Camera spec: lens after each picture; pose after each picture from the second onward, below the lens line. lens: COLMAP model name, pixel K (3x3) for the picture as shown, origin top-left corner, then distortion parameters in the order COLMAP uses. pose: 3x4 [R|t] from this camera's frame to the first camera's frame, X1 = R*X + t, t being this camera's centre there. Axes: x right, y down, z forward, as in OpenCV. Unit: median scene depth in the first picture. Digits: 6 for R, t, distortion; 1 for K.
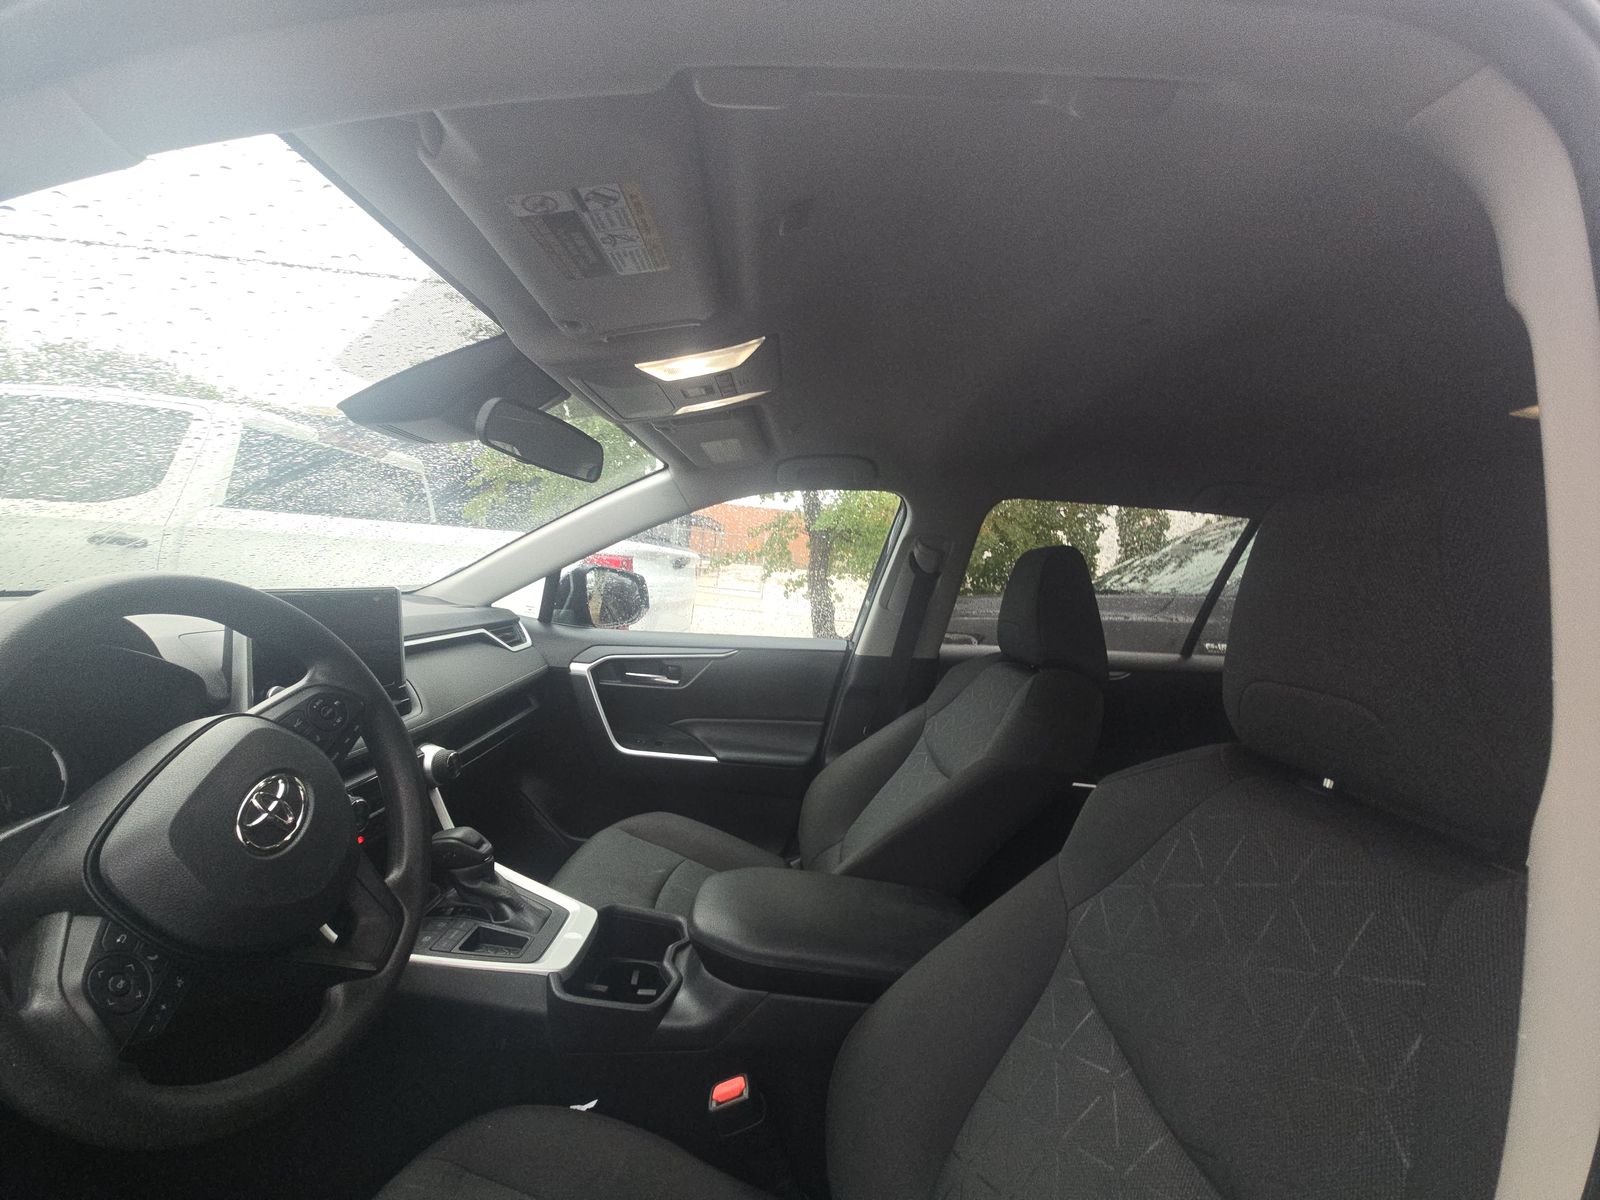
lens RADIAL K [[646.2, 0, 793.8], [0, 646.2, 599.6], [0, 0, 1]] dist [0.002471, -0.002969]
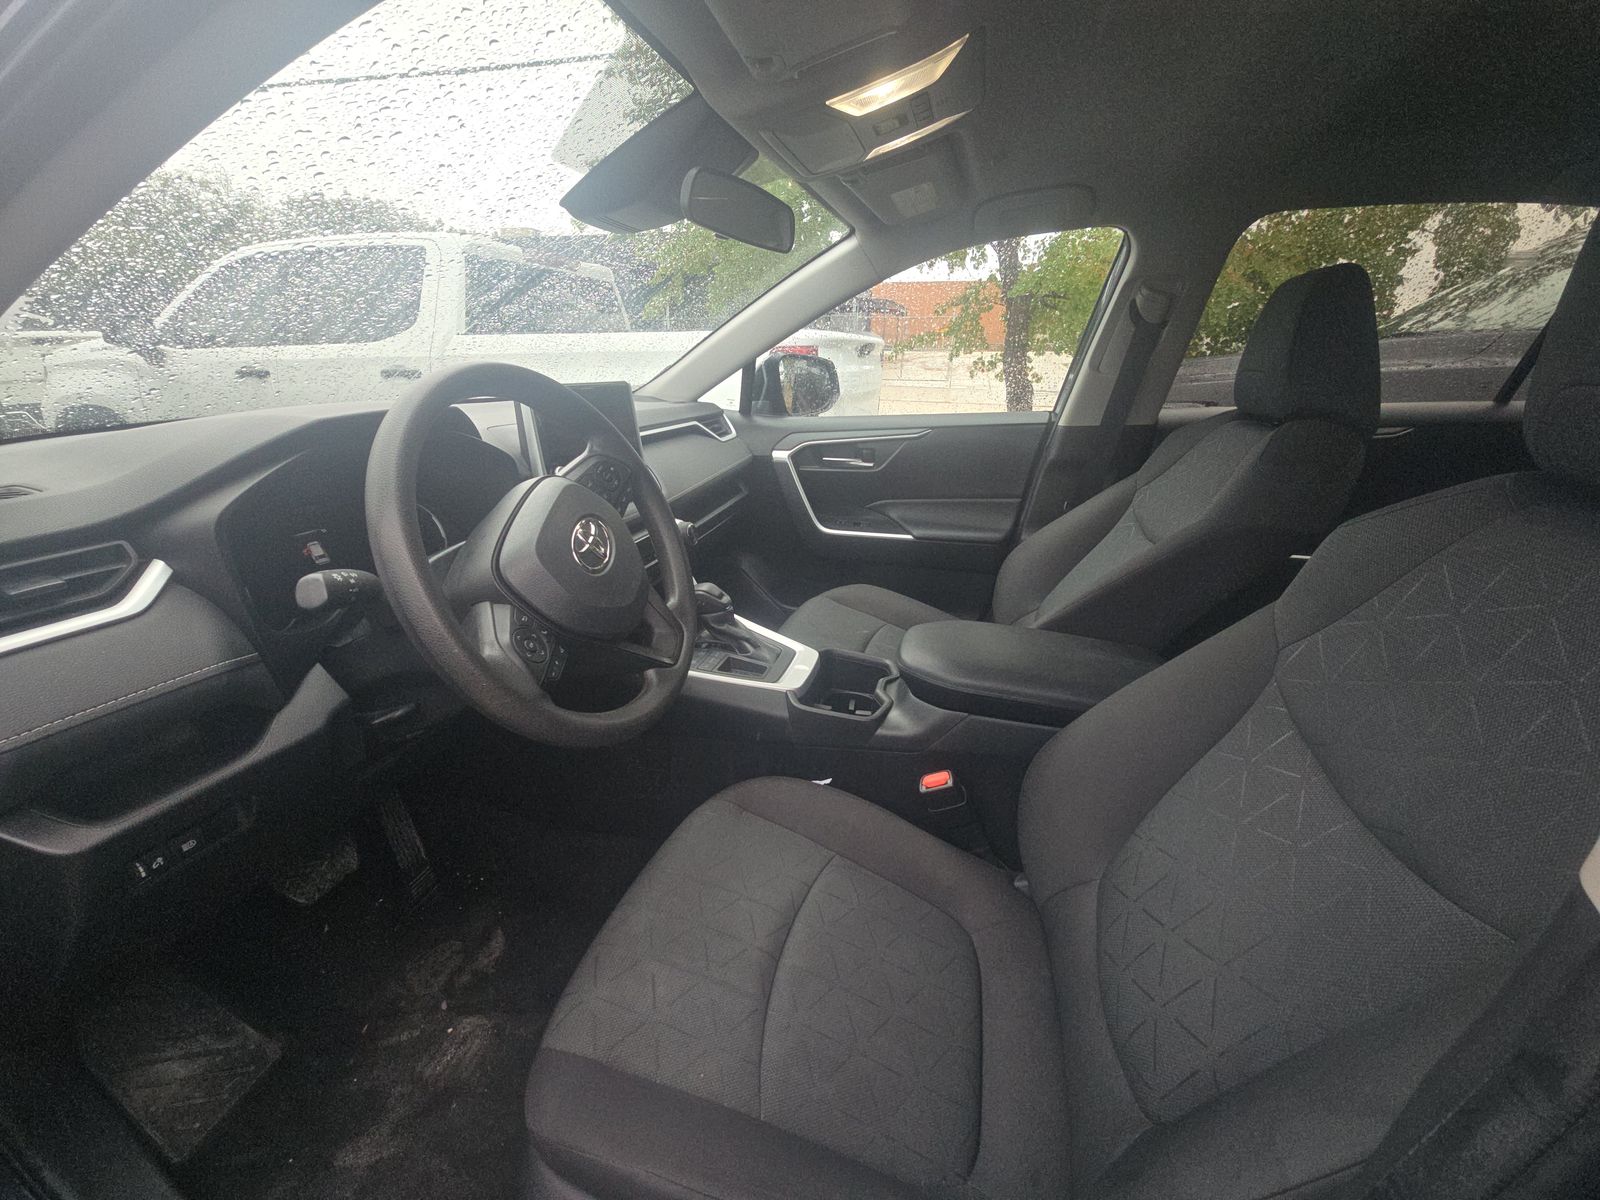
lens RADIAL K [[646.2, 0, 794.2], [0, 646.2, 598.7], [0, 0, 1]] dist [0.002471, -0.002969]
pose [[0.960001, 0.010628, -0.279793, -0.013213], [0.074051, 0.954062, 0.290315, 0.037068], [0.270025, -0.299421, 0.915114, -0.066759]]
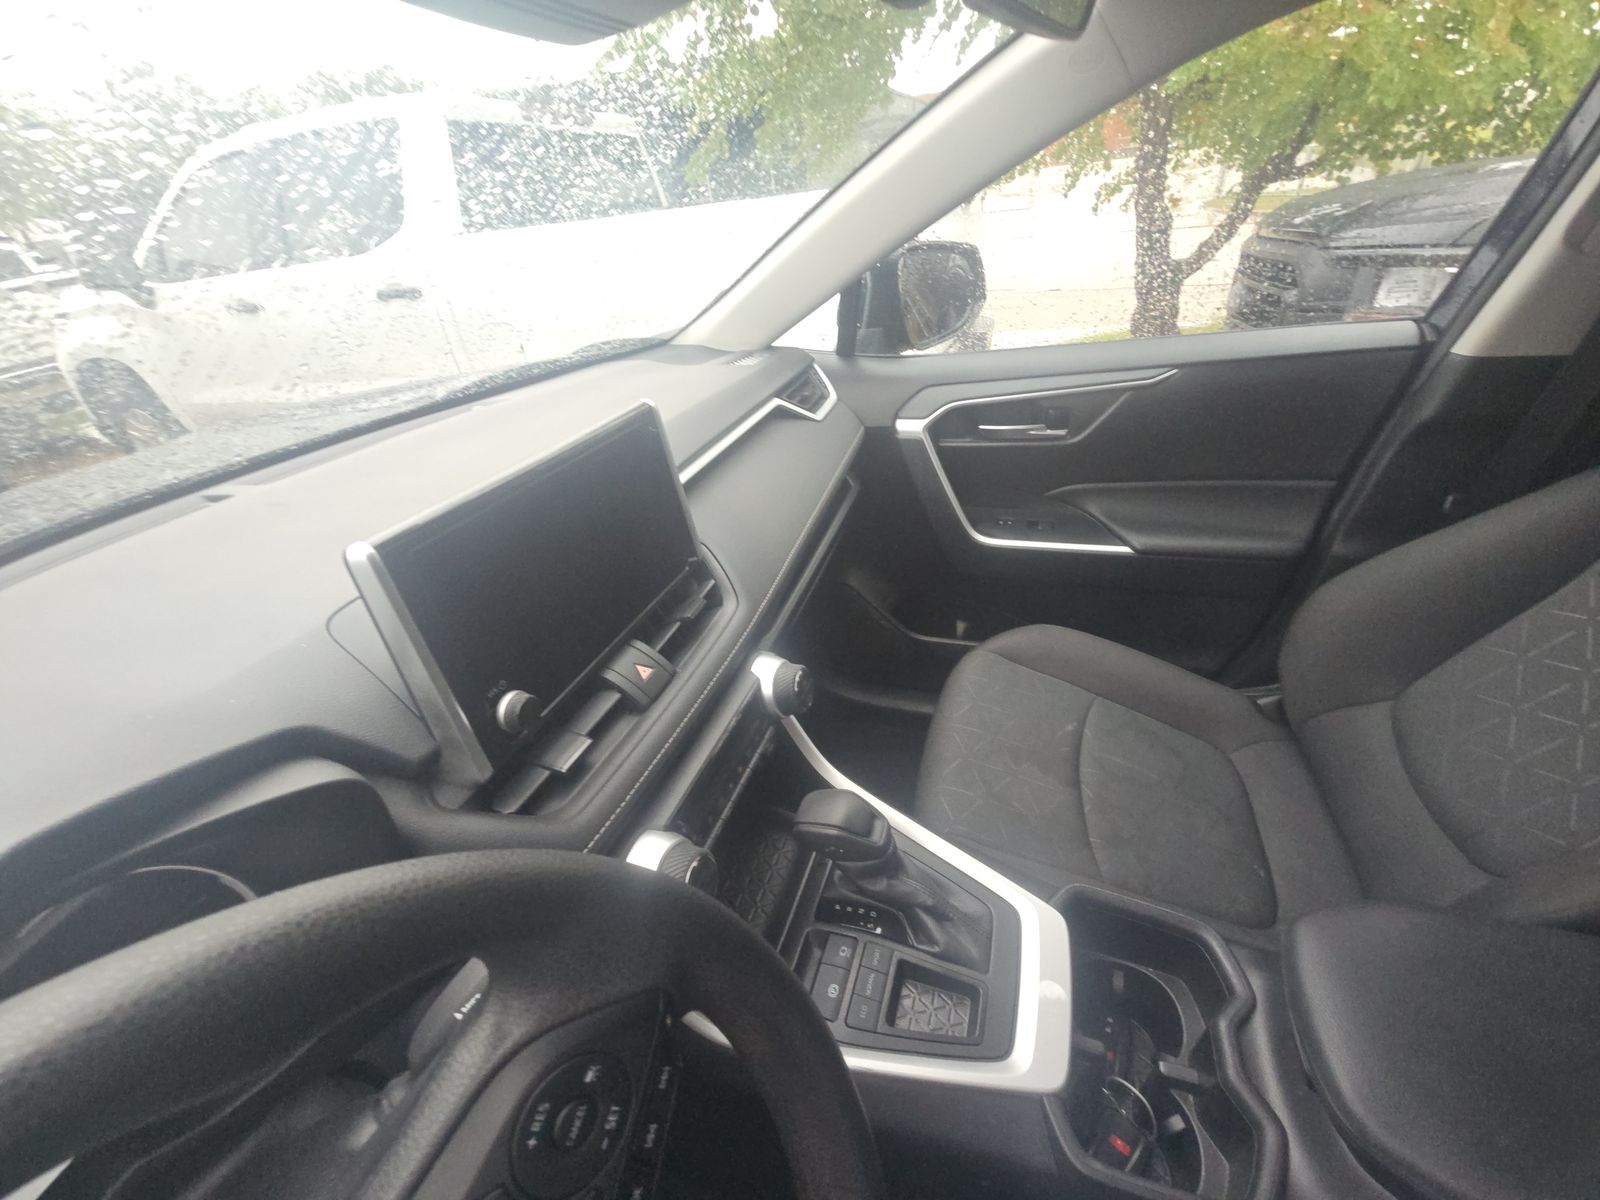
lens RADIAL K [[646.2, 0, 795.2], [0, 646.2, 599.9], [0, 0, 1]] dist [0.002471, -0.002969]
pose [[0.926251, 0.020020, -0.376375, -0.291335], [0.167459, 0.872756, 0.458535, -0.100750], [0.337663, -0.487746, 0.805039, 0.522189]]
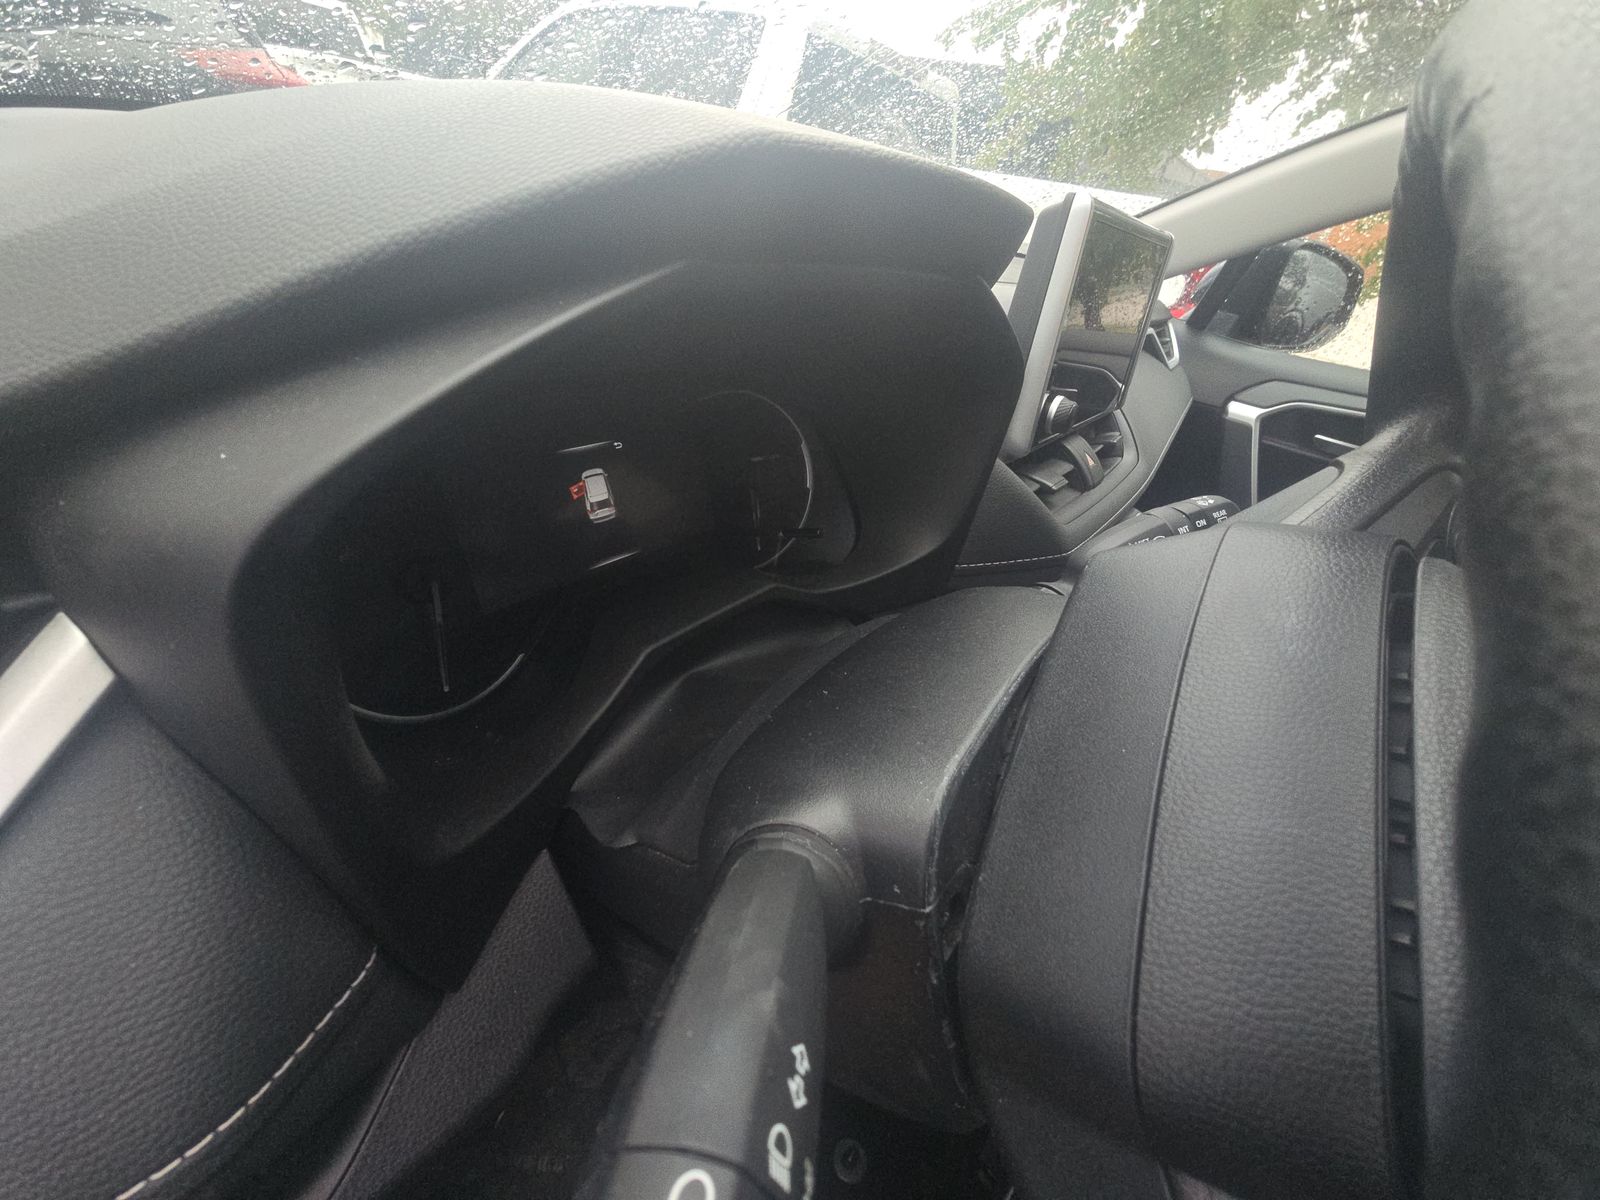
lens RADIAL K [[646.2, 0, 791.5], [0, 646.2, 598.0], [0, 0, 1]] dist [0.002471, -0.002969]
pose [[0.796459, 0.360855, -0.485218, -0.482811], [-0.121125, 0.881364, 0.456647, 0.042786], [0.592437, -0.304929, 0.745679, 0.272615]]
